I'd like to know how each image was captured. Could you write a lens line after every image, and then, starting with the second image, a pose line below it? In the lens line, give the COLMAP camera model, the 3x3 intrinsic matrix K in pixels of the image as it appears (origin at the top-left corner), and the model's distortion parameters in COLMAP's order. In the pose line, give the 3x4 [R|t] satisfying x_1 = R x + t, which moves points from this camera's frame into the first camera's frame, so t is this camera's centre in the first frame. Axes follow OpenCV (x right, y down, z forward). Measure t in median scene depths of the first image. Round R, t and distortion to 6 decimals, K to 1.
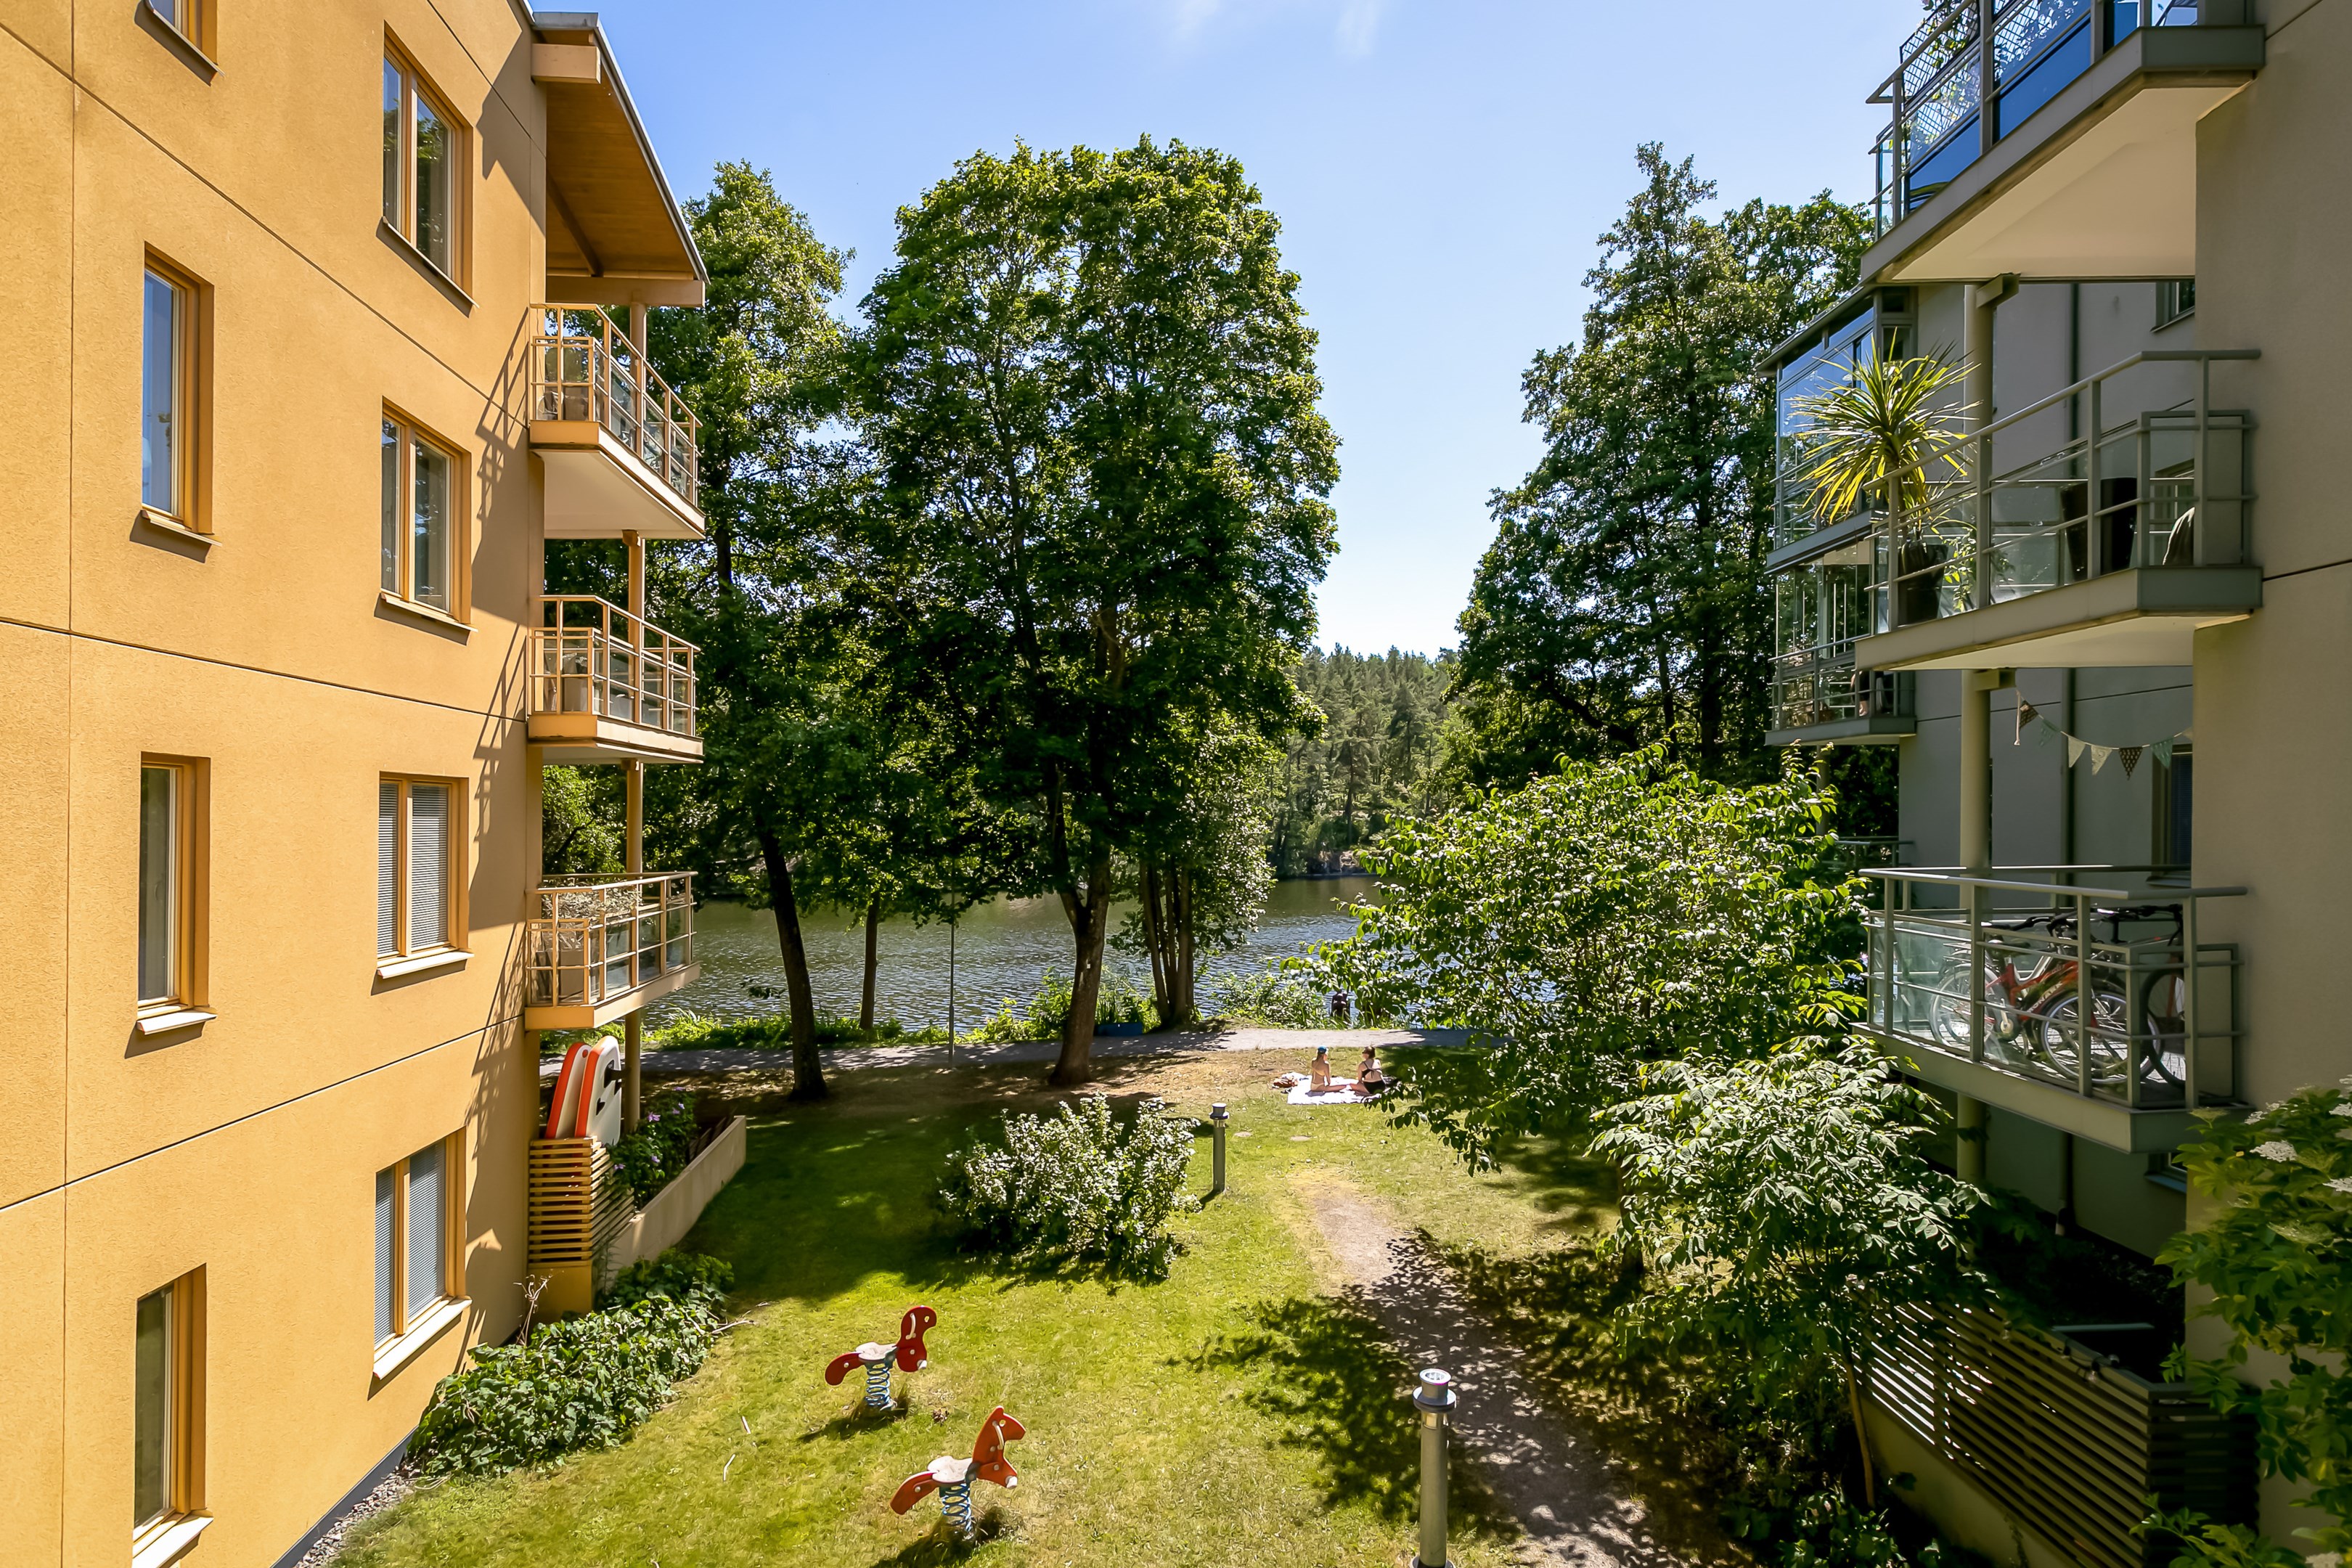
lens RADIAL K [[1234.5, 0, 1170.5], [0, 1234.5, 842.8], [0, 0, 1]] dist [-0.001561, -0.000524]
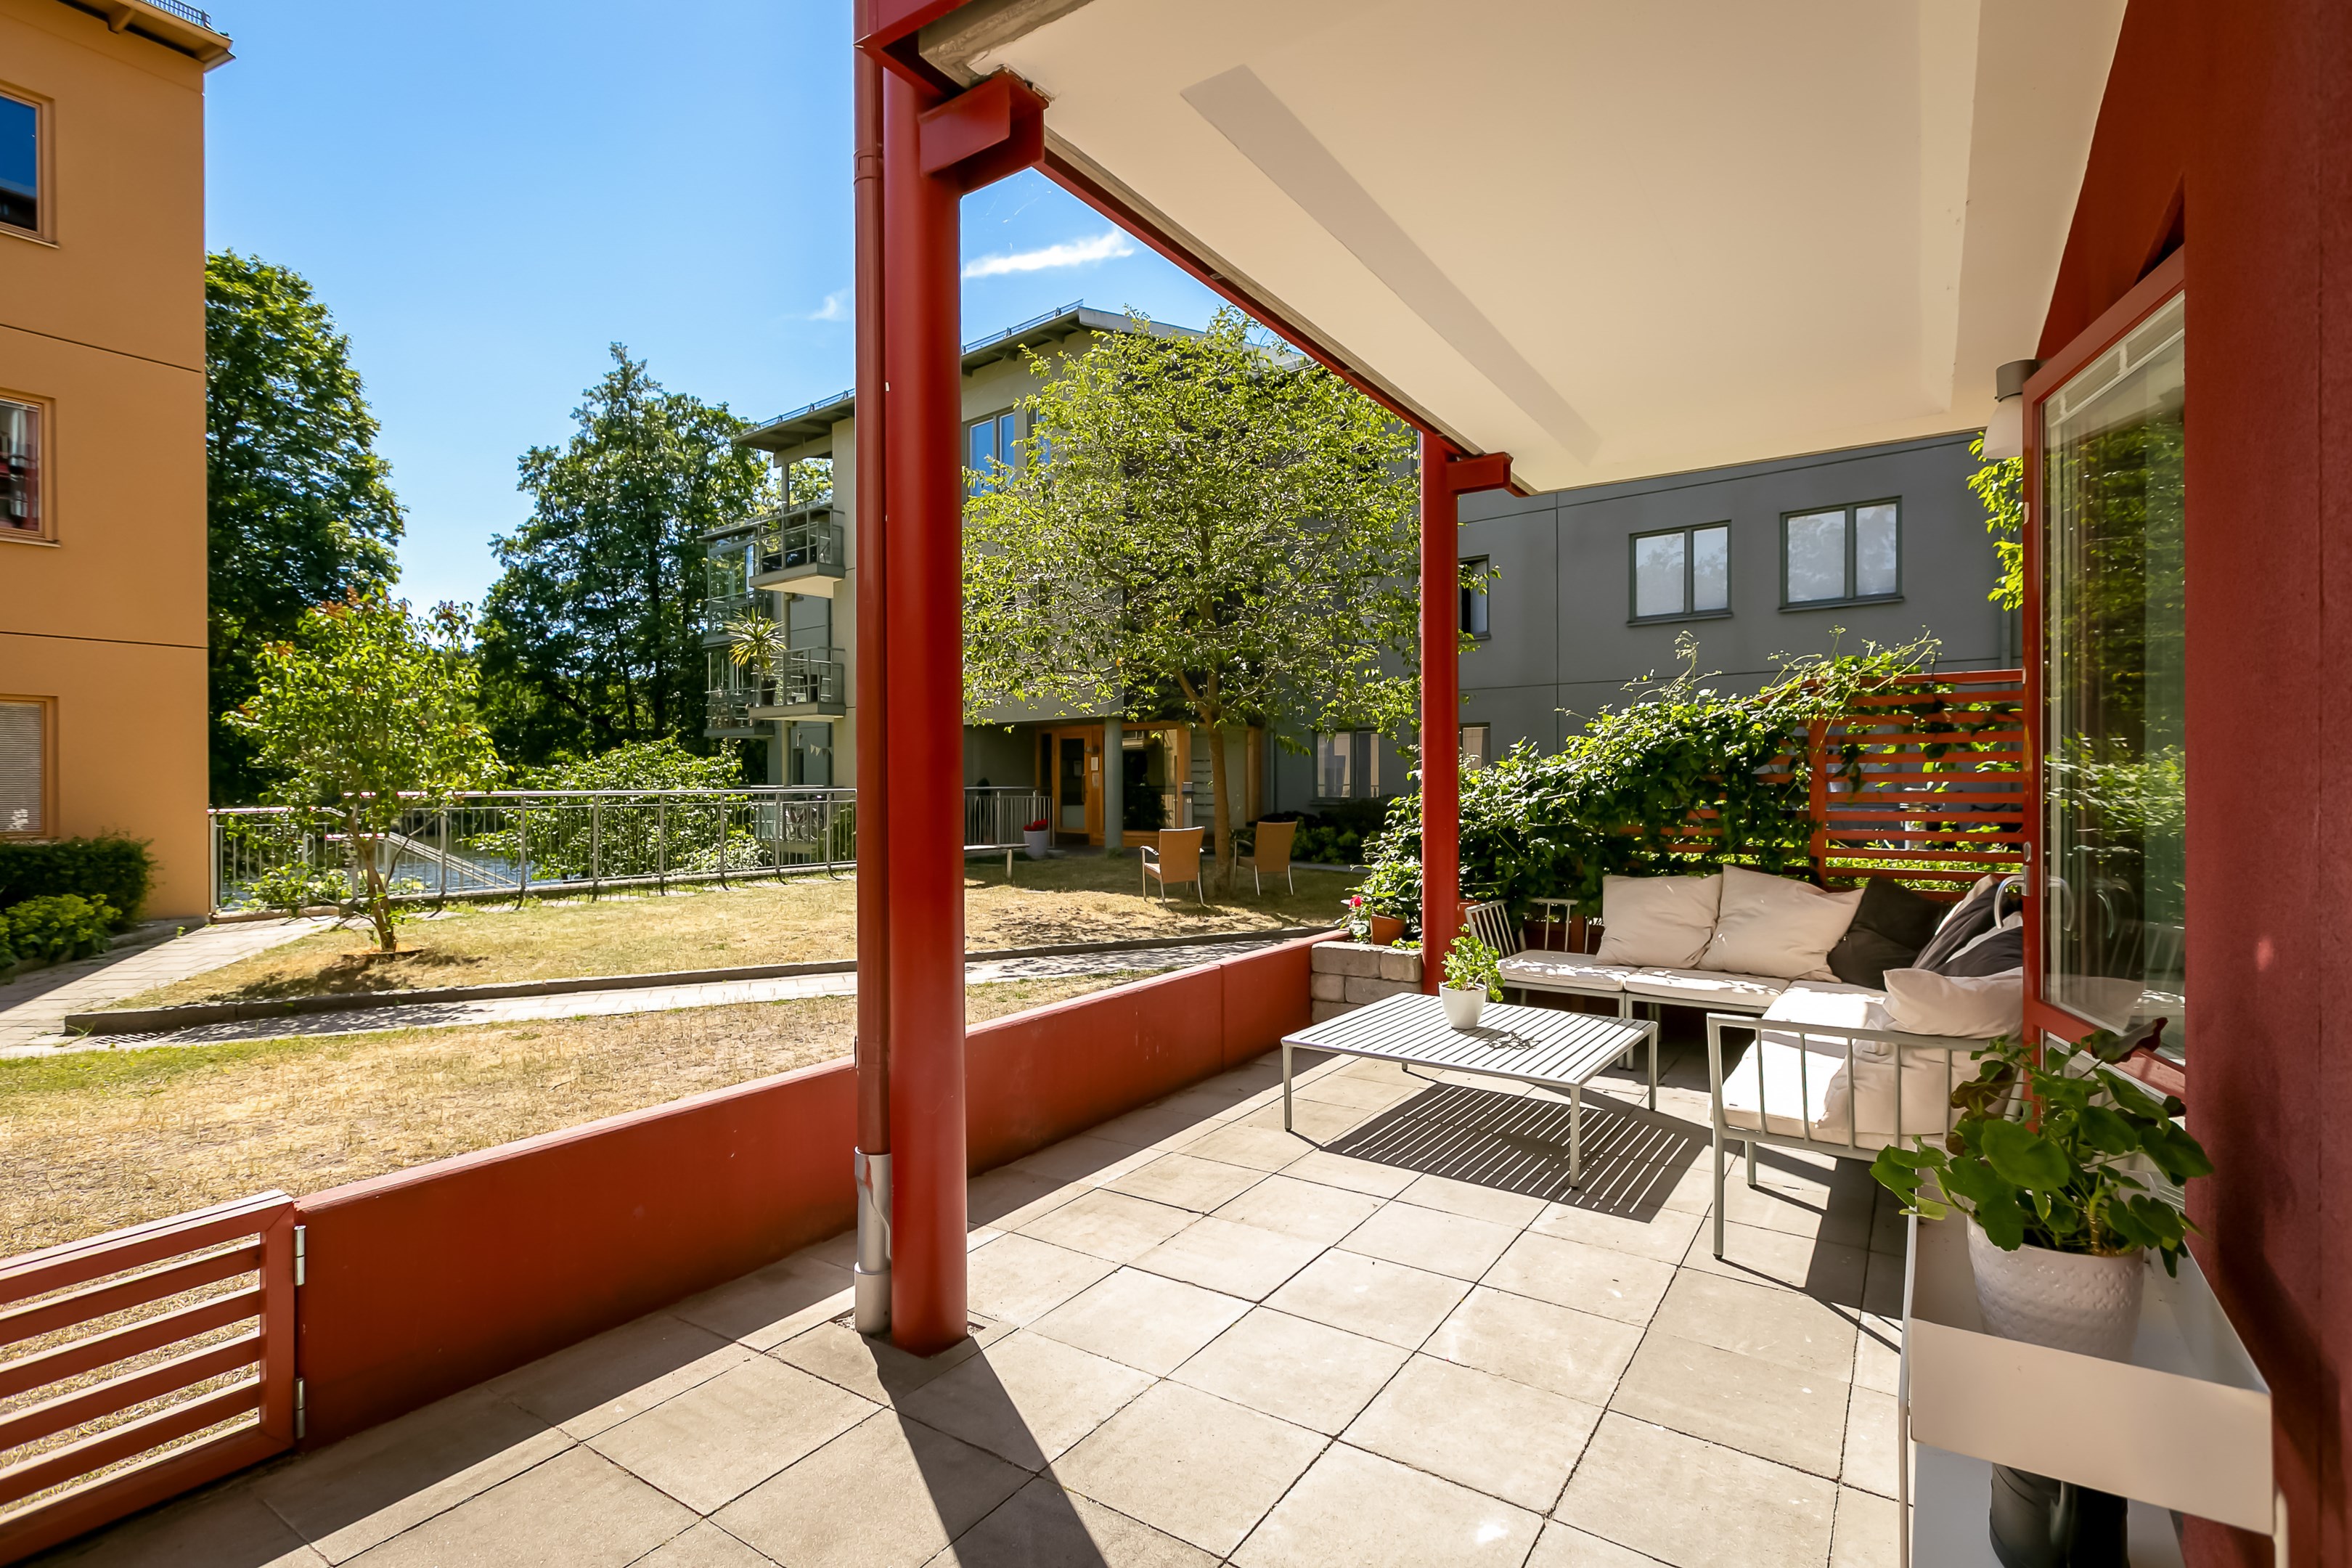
lens RADIAL K [[1125.4, 0, 1171.4], [0, 1125.4, 808.6], [0, 0, 1]] dist [0.001884, 0.000187]
pose [[0.645205, -0.009433, 0.763952, -0.269379], [0.011438, 0.999931, 0.002687, 0.025539], [-0.763924, 0.007005, 0.645268, -0.476533]]
